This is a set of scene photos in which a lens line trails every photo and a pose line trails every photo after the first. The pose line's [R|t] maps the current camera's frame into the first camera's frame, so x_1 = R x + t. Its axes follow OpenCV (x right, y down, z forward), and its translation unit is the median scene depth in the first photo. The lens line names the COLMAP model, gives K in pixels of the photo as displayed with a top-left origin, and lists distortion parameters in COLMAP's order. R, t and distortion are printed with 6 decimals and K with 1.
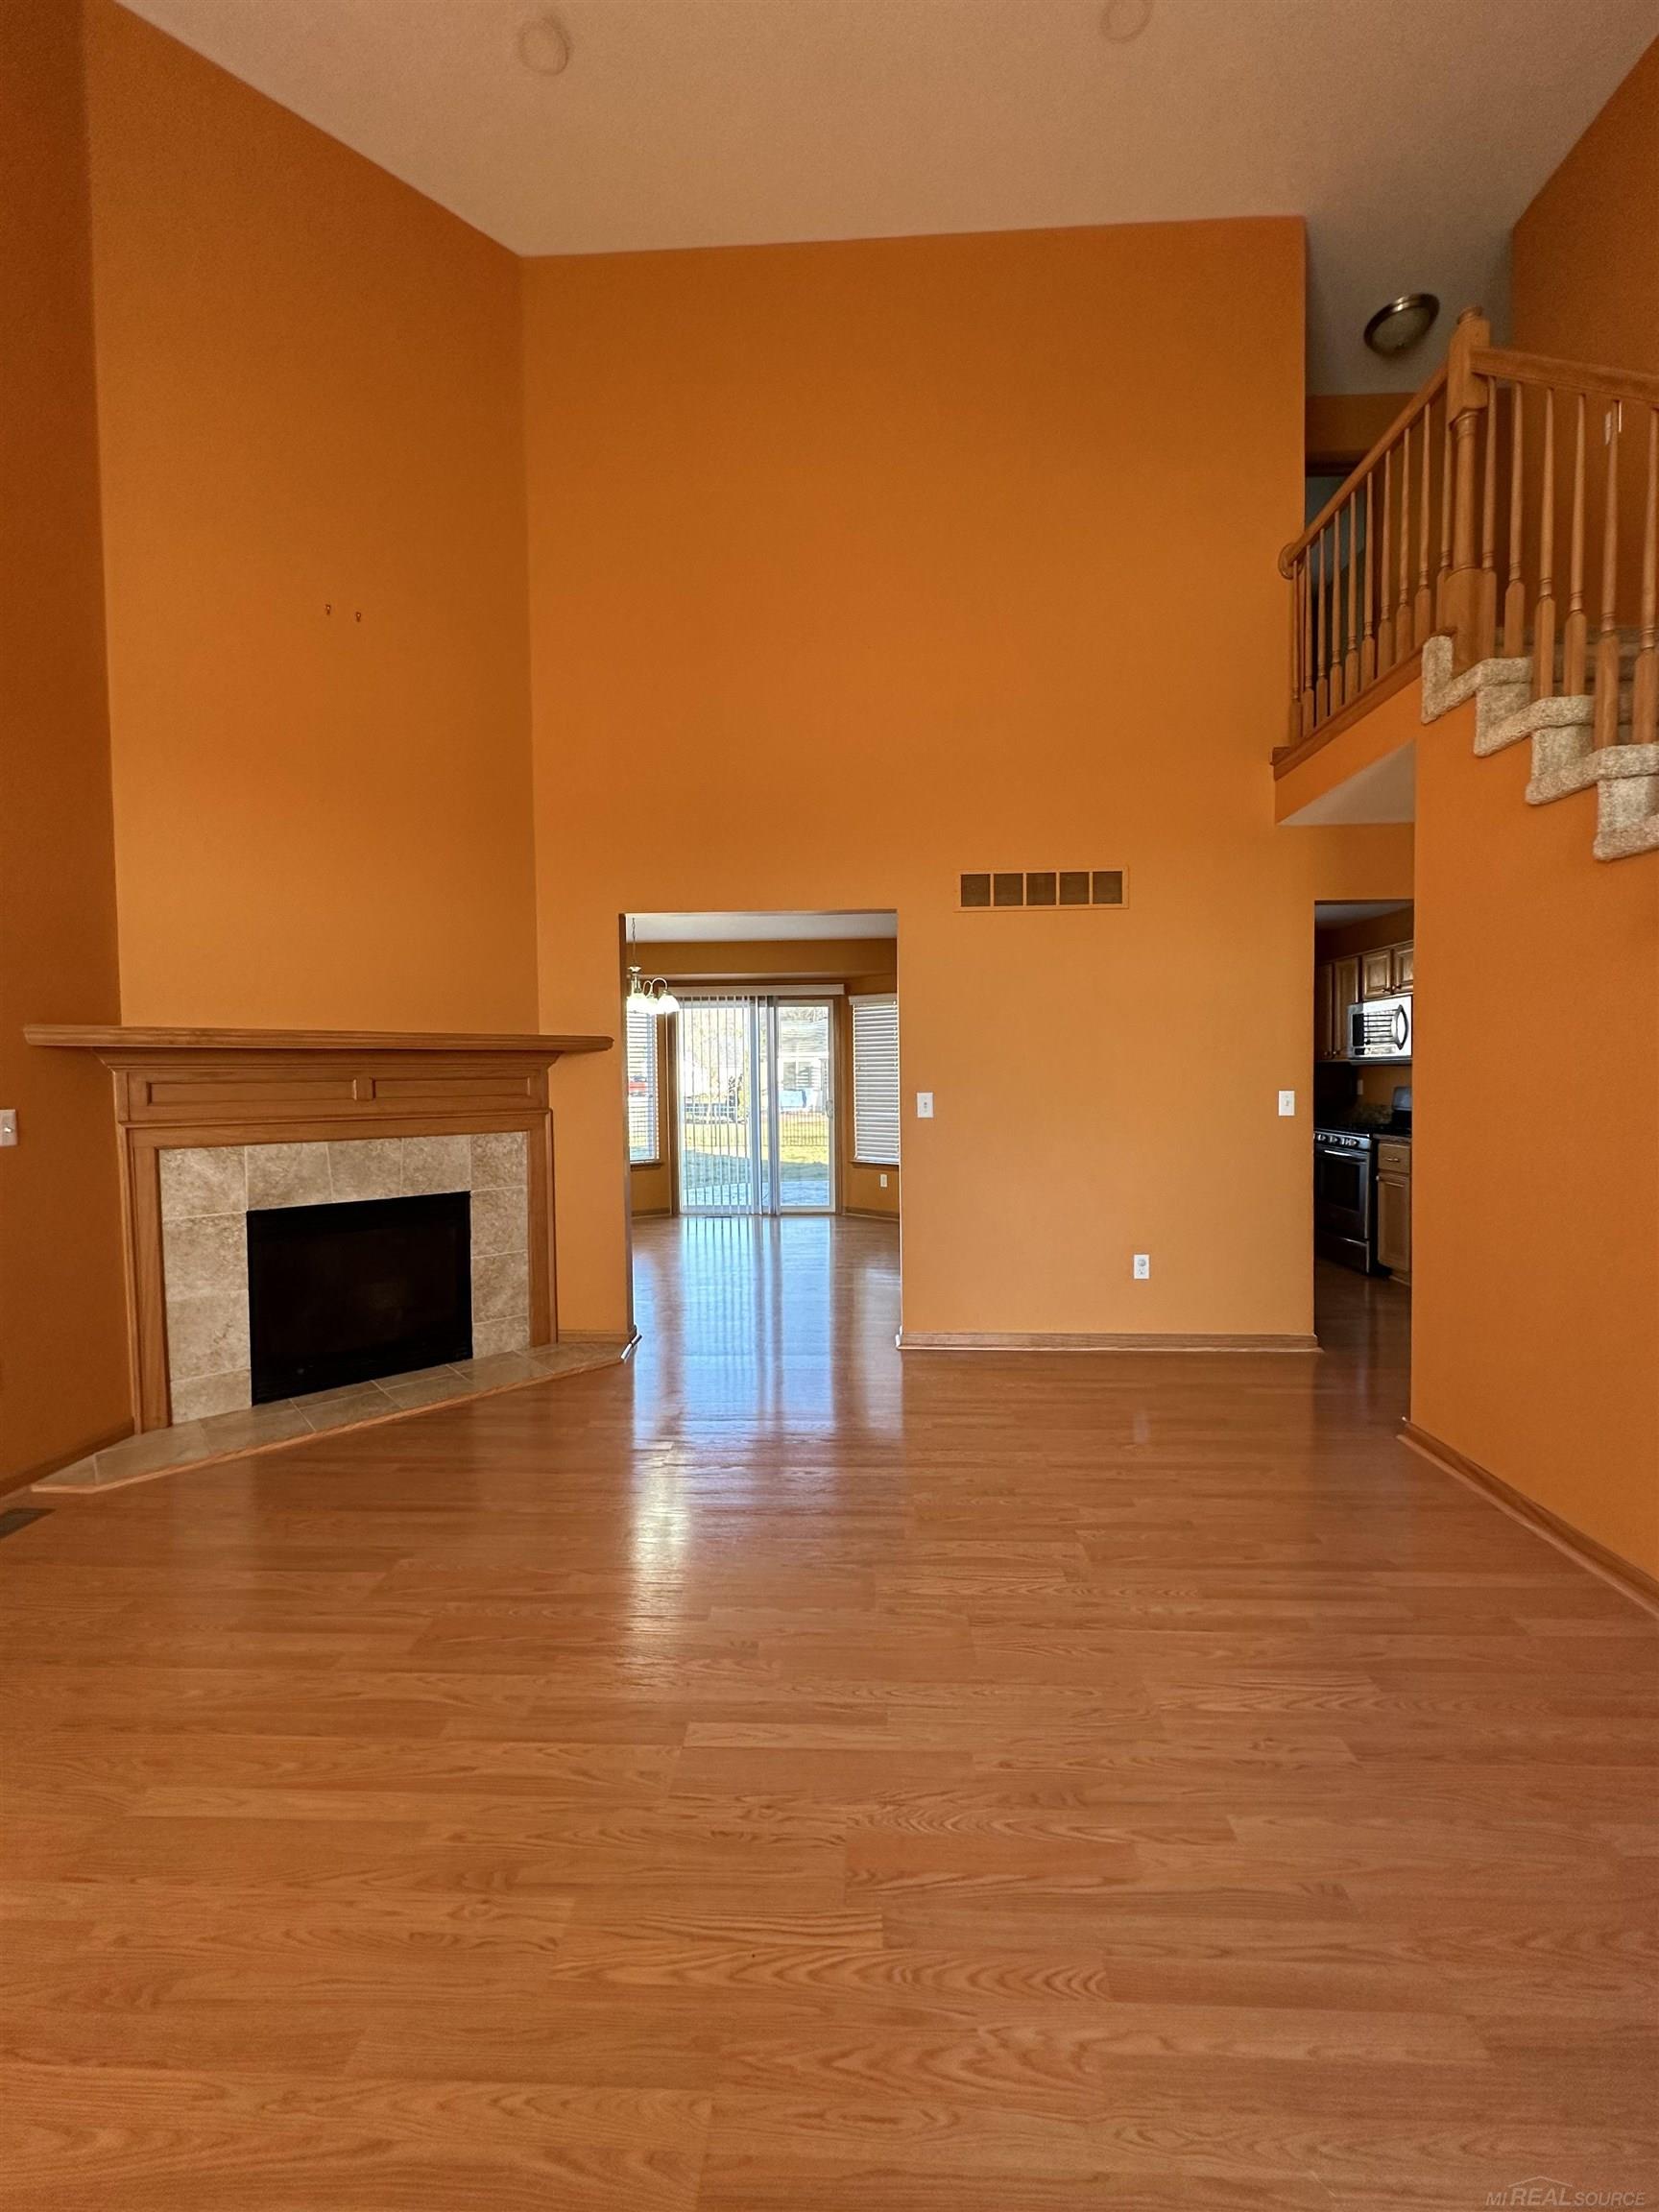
lens RADIAL K [[877.0, 0, 828.7], [0, 877.0, 1105.2], [0, 0, 1]] dist [-0.001083, -0.000015]
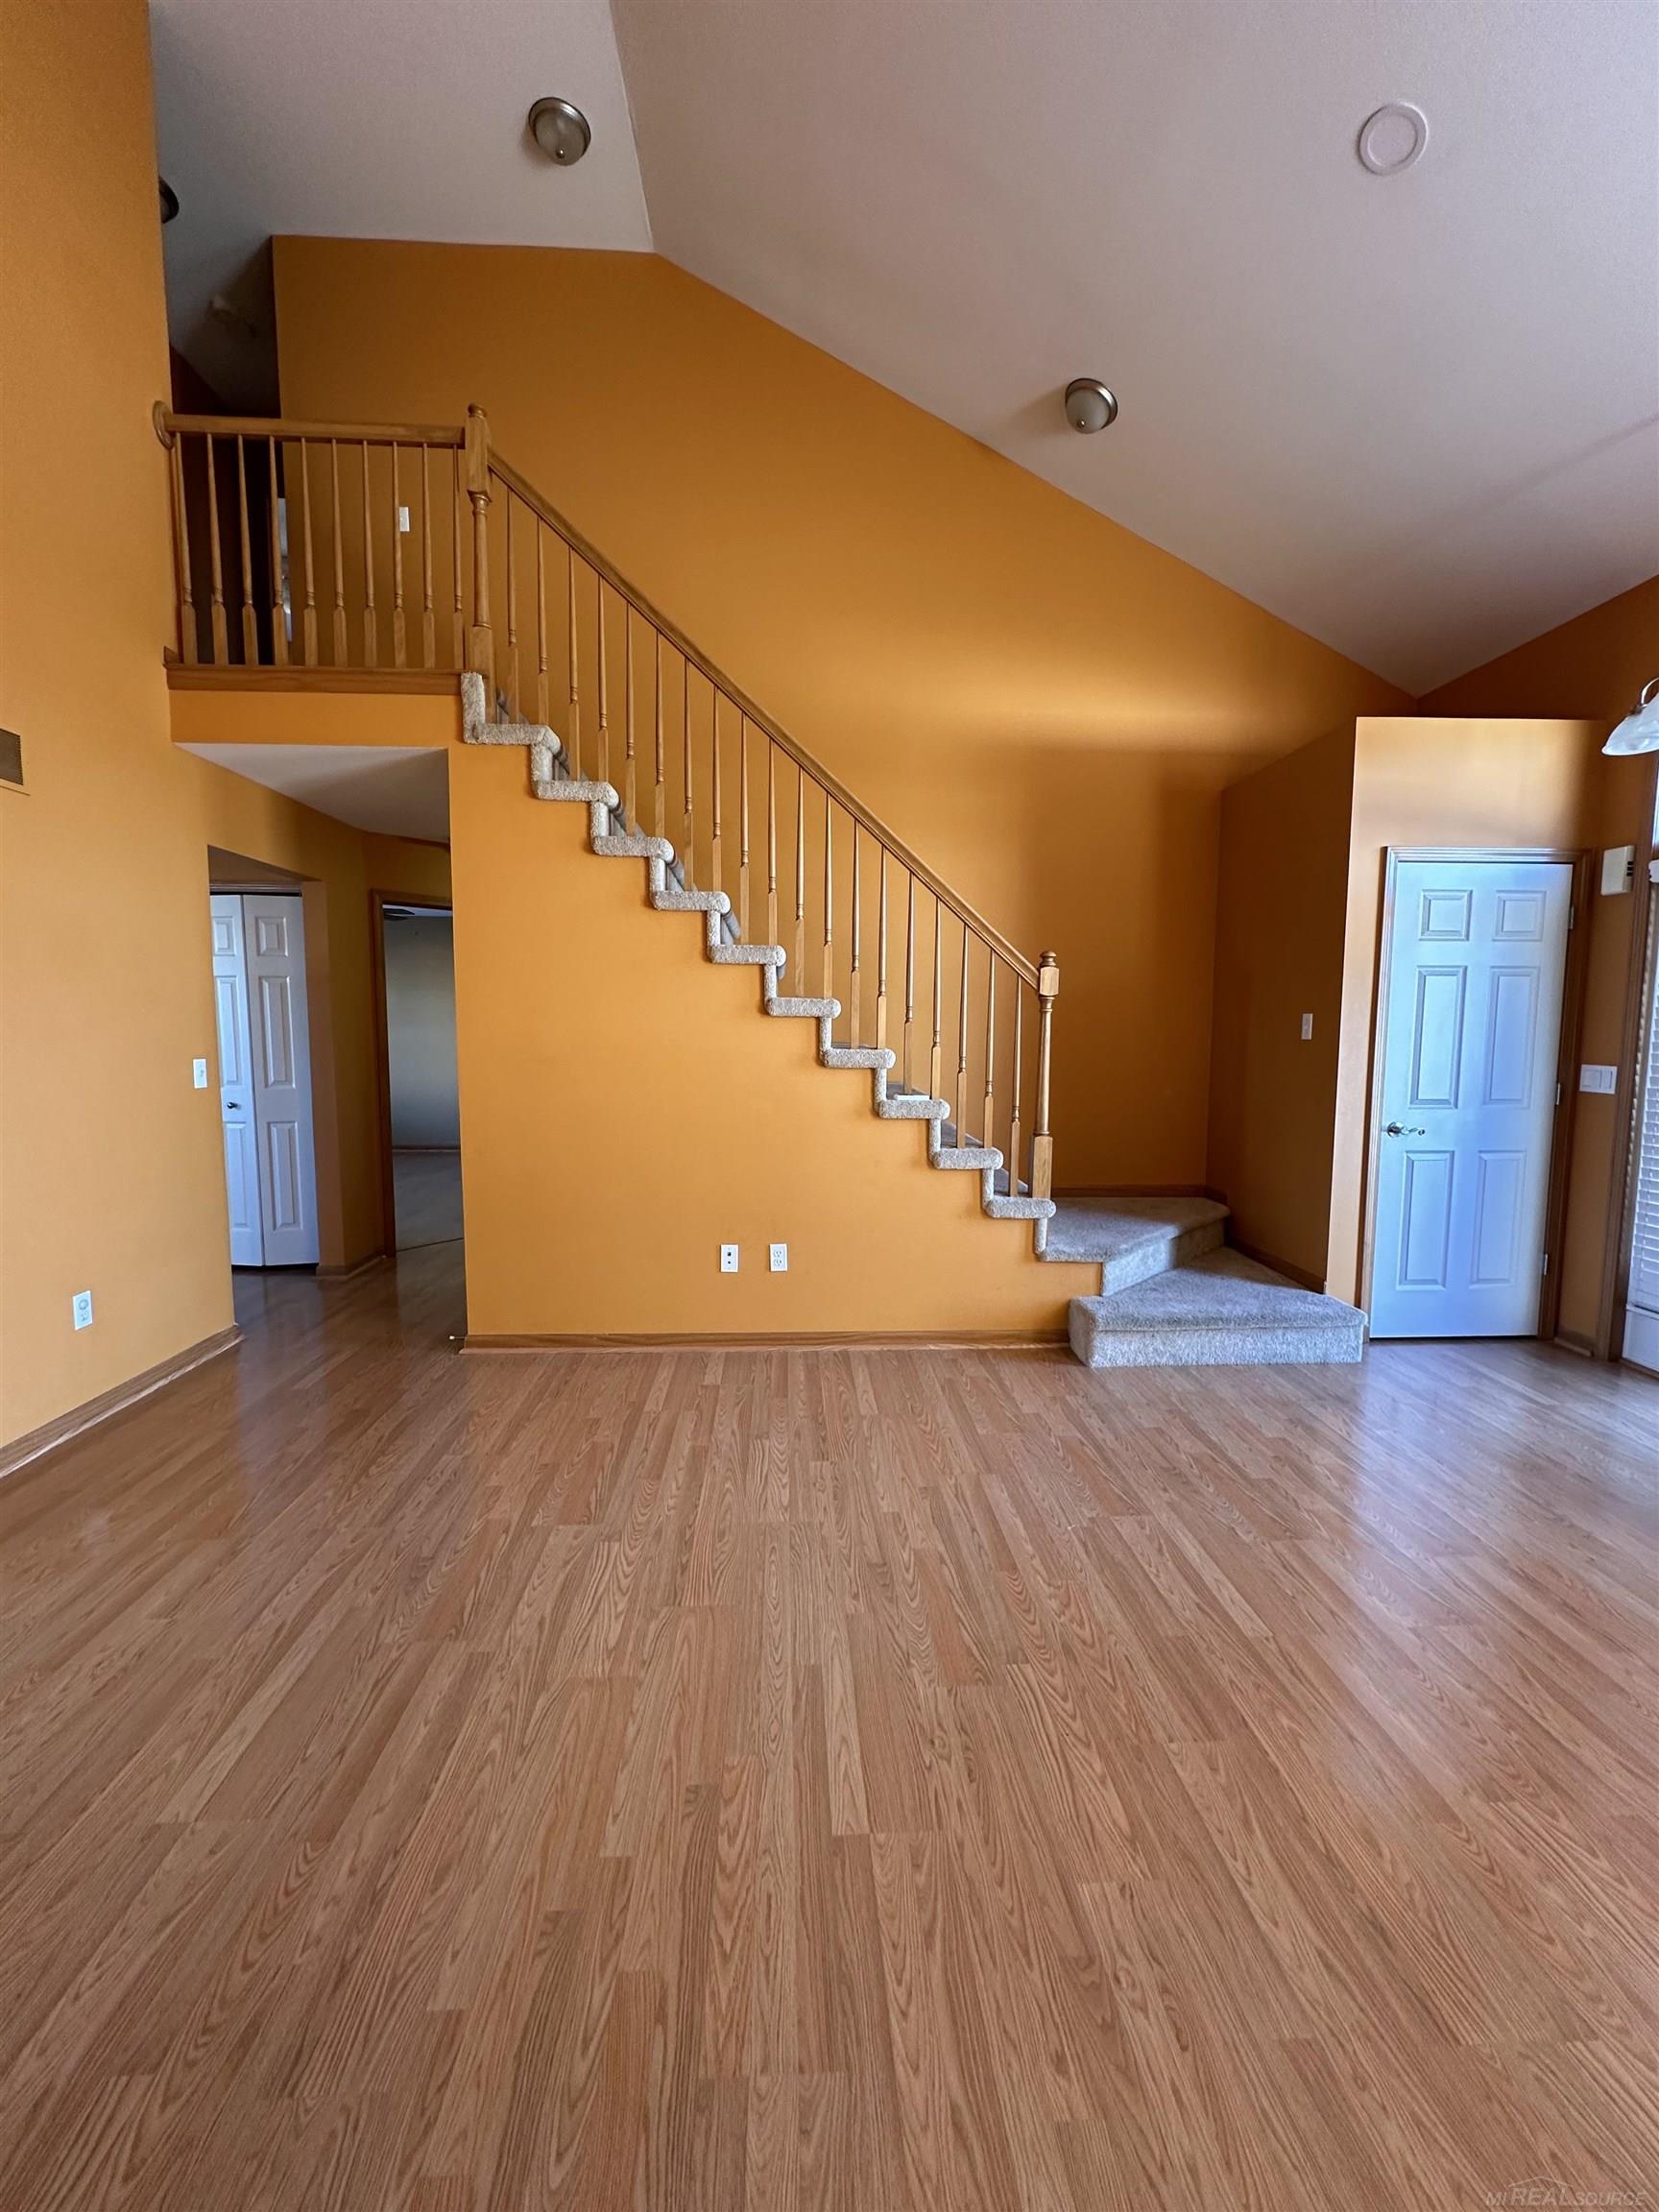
lens RADIAL K [[878.5, 0, 829.2], [0, 878.5, 1102.0], [0, 0, 1]] dist [-0.000731, 0.000176]
pose [[-0.095819, -0.075692, 0.992517, -0.478619], [0.027963, 0.996506, 0.078696, -0.029877], [-0.995006, 0.035295, -0.093368, 0.539670]]
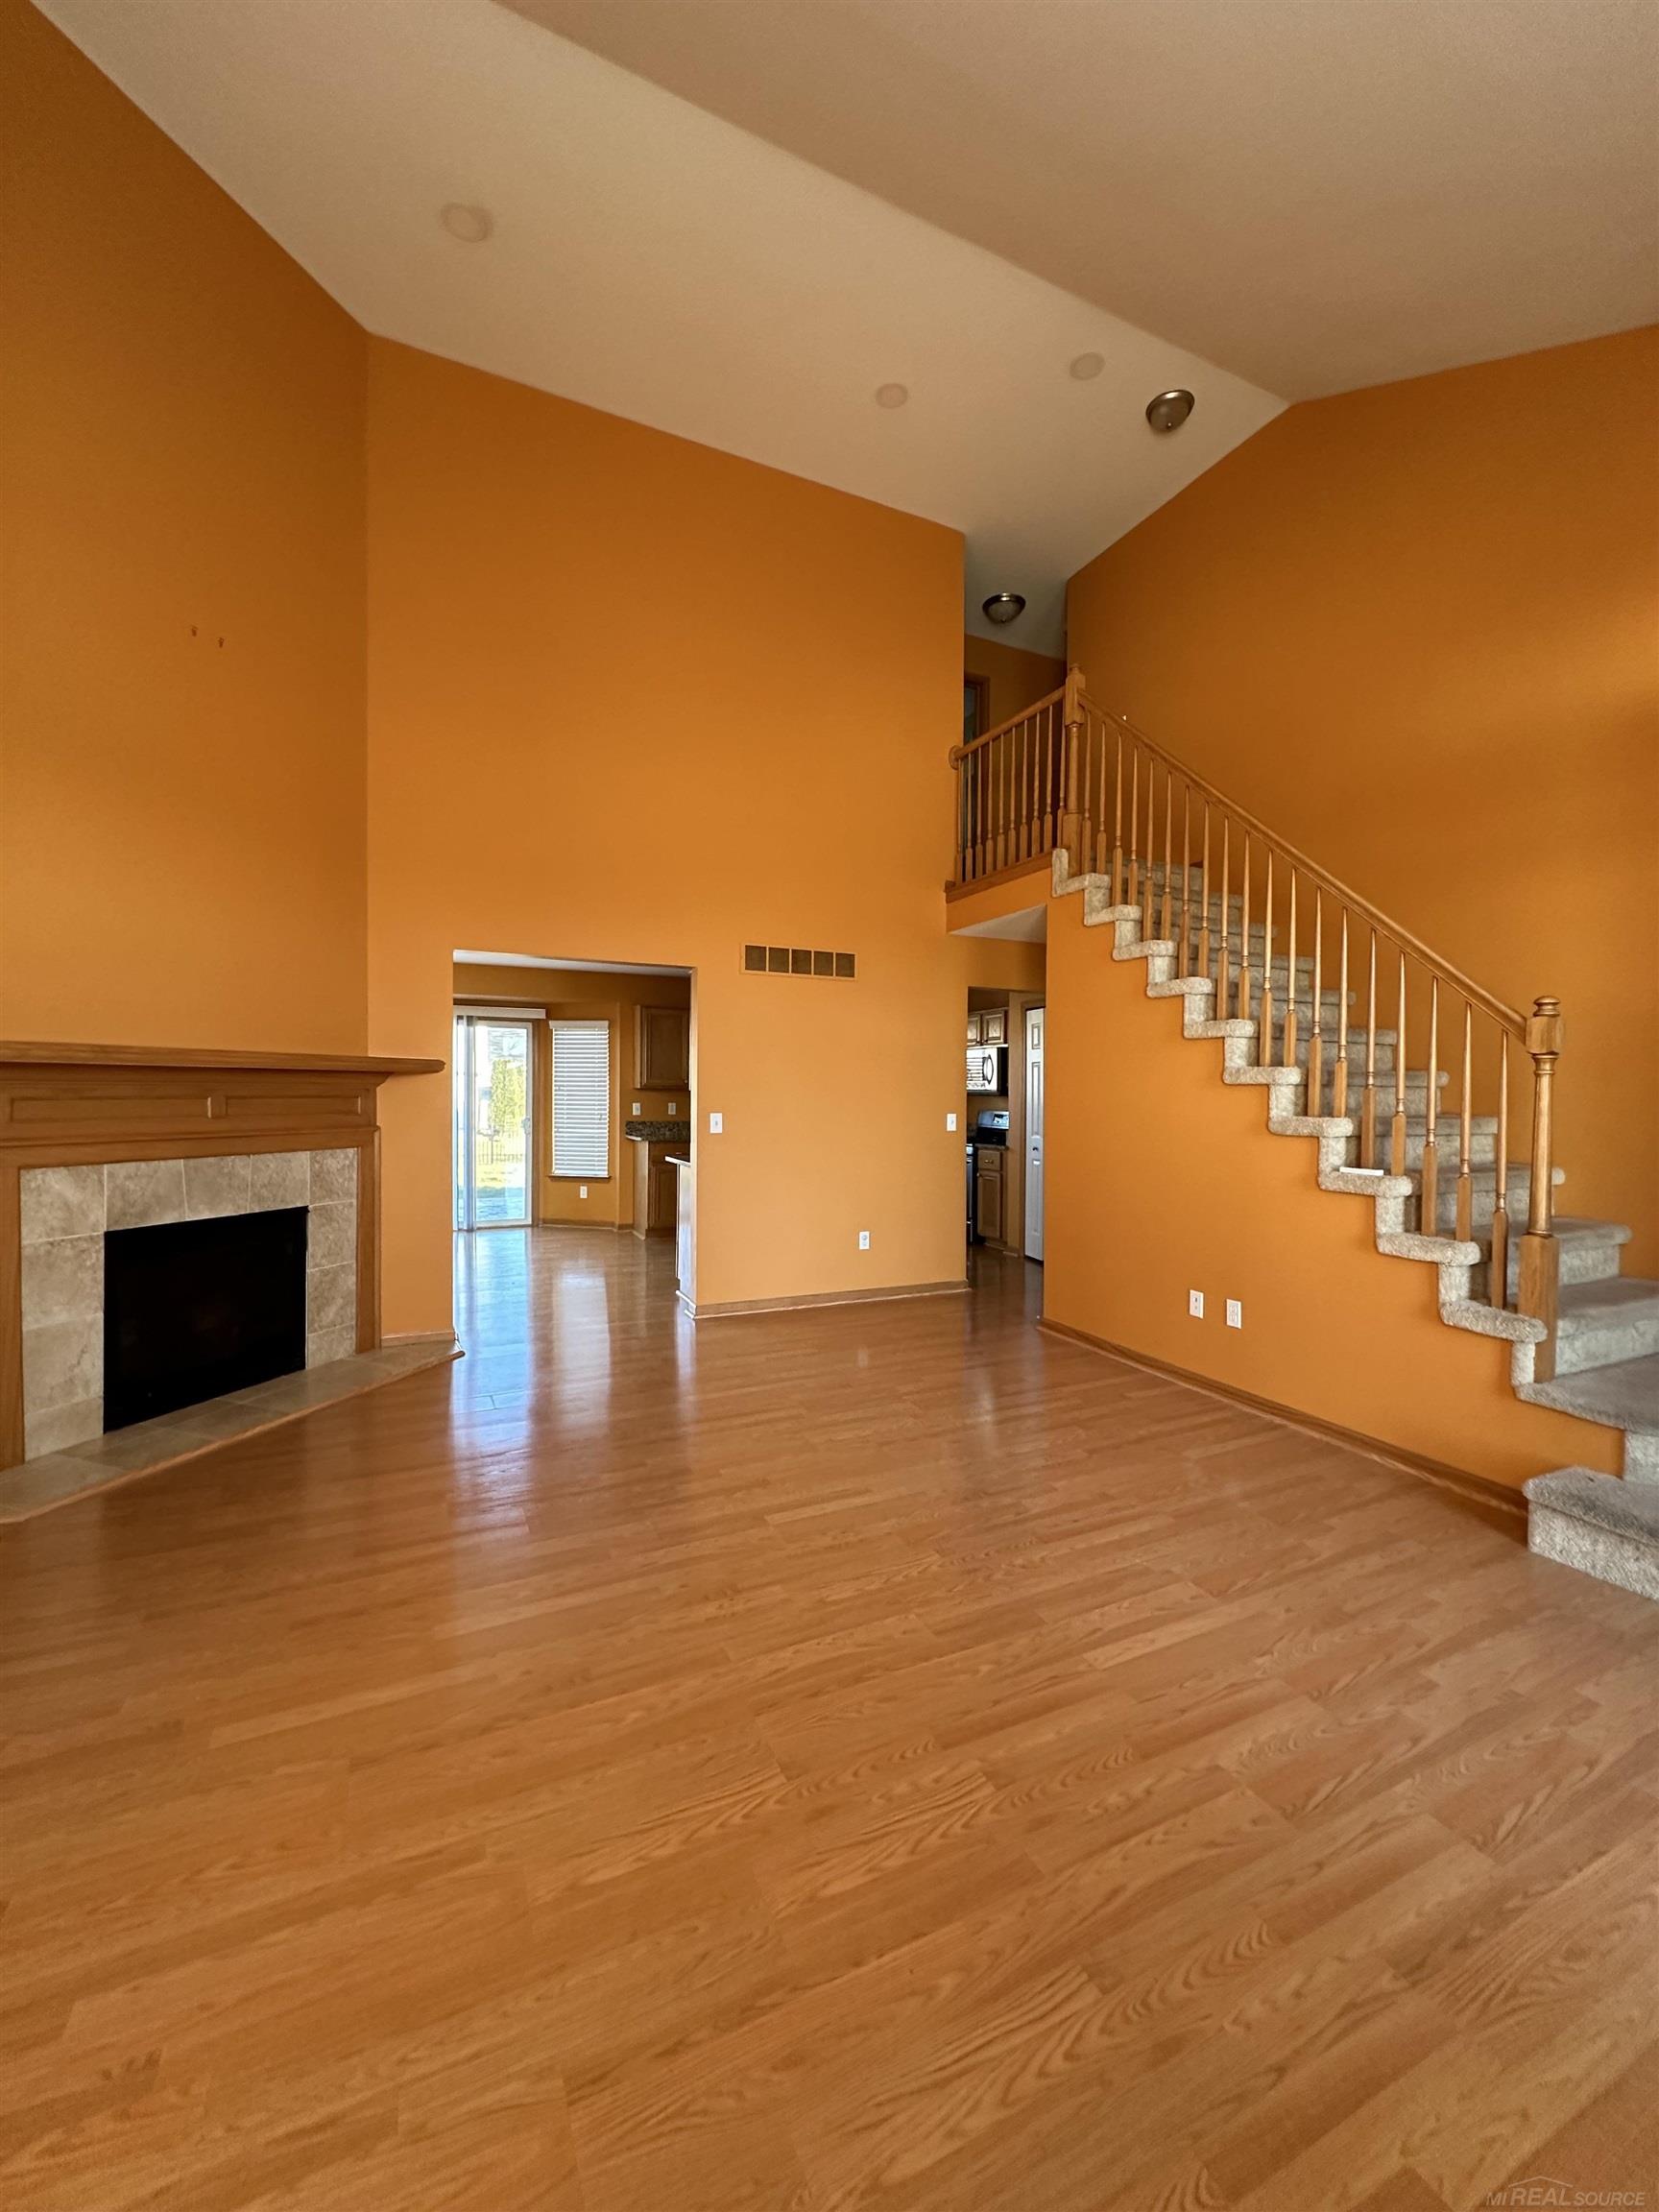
lens RADIAL K [[877.0, 0, 828.7], [0, 877.0, 1105.2], [0, 0, 1]] dist [-0.001083, -0.000015]
pose [[0.882725, 0.011305, 0.469754, -0.410843], [-0.002117, 0.999796, -0.020081, -0.001216], [-0.469886, 0.016731, 0.882569, -0.233221]]
